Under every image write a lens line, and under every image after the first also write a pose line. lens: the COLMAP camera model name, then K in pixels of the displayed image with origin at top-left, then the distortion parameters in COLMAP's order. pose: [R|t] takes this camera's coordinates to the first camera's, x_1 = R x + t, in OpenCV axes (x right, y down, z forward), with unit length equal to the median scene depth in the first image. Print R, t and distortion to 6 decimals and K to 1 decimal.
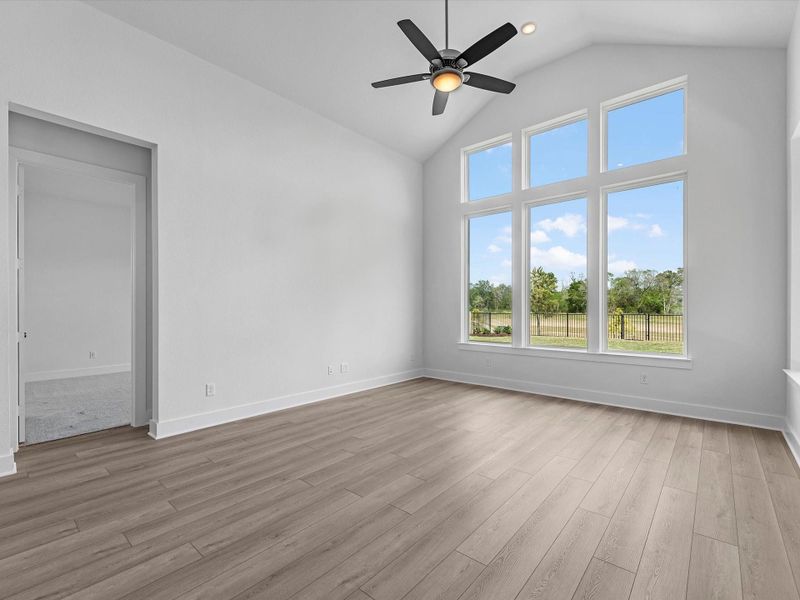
lens RADIAL K [[369.9, 0, 398.7], [0, 369.9, 308.2], [0, 0, 1]] dist [0.000884, 0.000536]
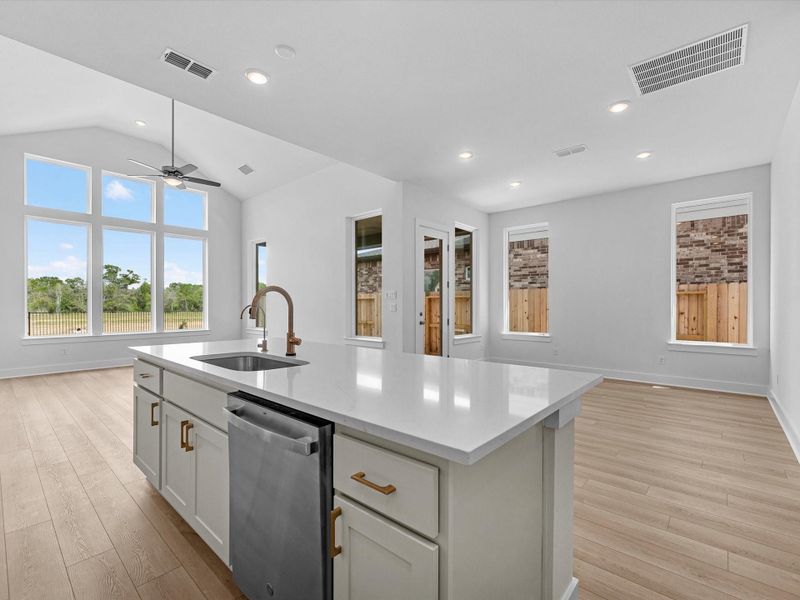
lens RADIAL K [[369.9, 0, 398.7], [0, 369.9, 308.2], [0, 0, 1]] dist [0.000884, 0.000536]
pose [[0.019166, -0.003629, 0.999810, -1.216592], [-0.000585, 0.999993, 0.003641, 0.005943], [-0.999816, -0.000655, 0.019163, -0.099913]]
